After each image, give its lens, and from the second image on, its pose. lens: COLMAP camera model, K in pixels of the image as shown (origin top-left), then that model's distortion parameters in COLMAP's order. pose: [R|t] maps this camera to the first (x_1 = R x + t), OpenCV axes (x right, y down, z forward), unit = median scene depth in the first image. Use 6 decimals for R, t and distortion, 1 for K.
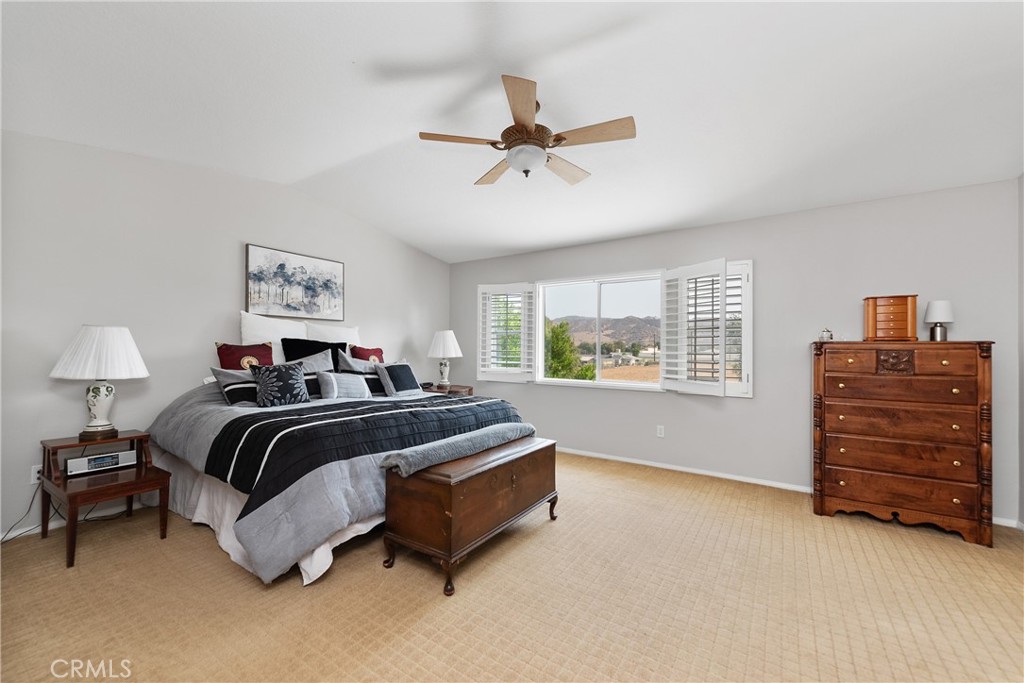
lens RADIAL K [[404.2, 0, 513.4], [0, 404.2, 346.2], [0, 0, 1]] dist [0.012437, -0.003756]
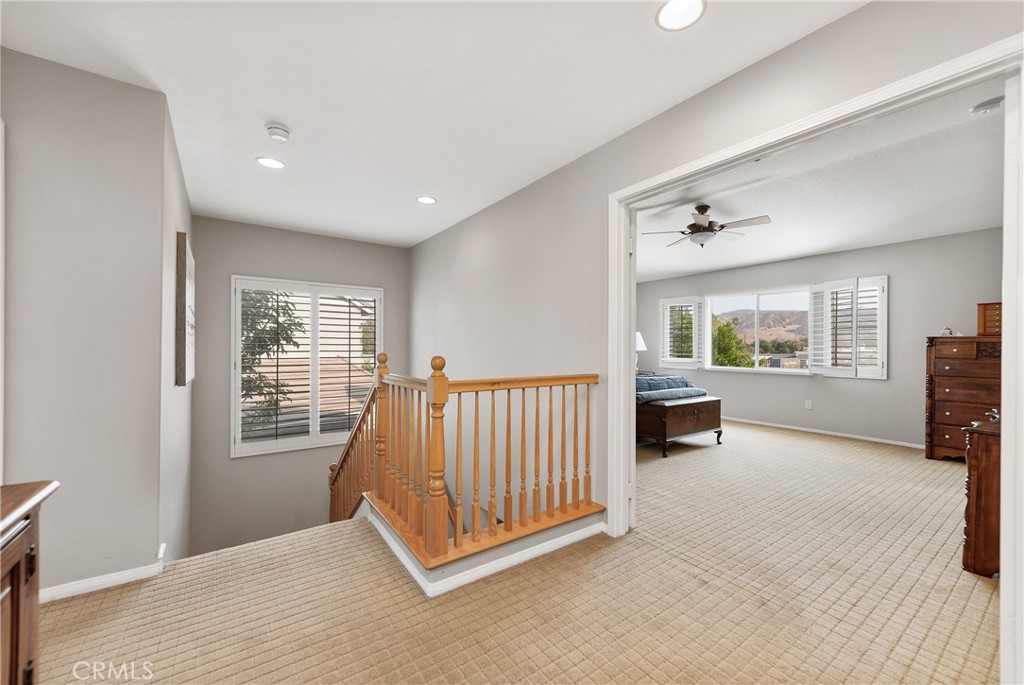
lens RADIAL K [[404.2, 0, 514.6], [0, 404.2, 346.6], [0, 0, 1]] dist [0.012437, -0.003756]
pose [[0.932119, -0.002704, -0.362143, -0.060012], [0.004340, 0.999984, 0.003705, 0.008322], [0.362127, -0.005025, 0.932115, -0.633985]]
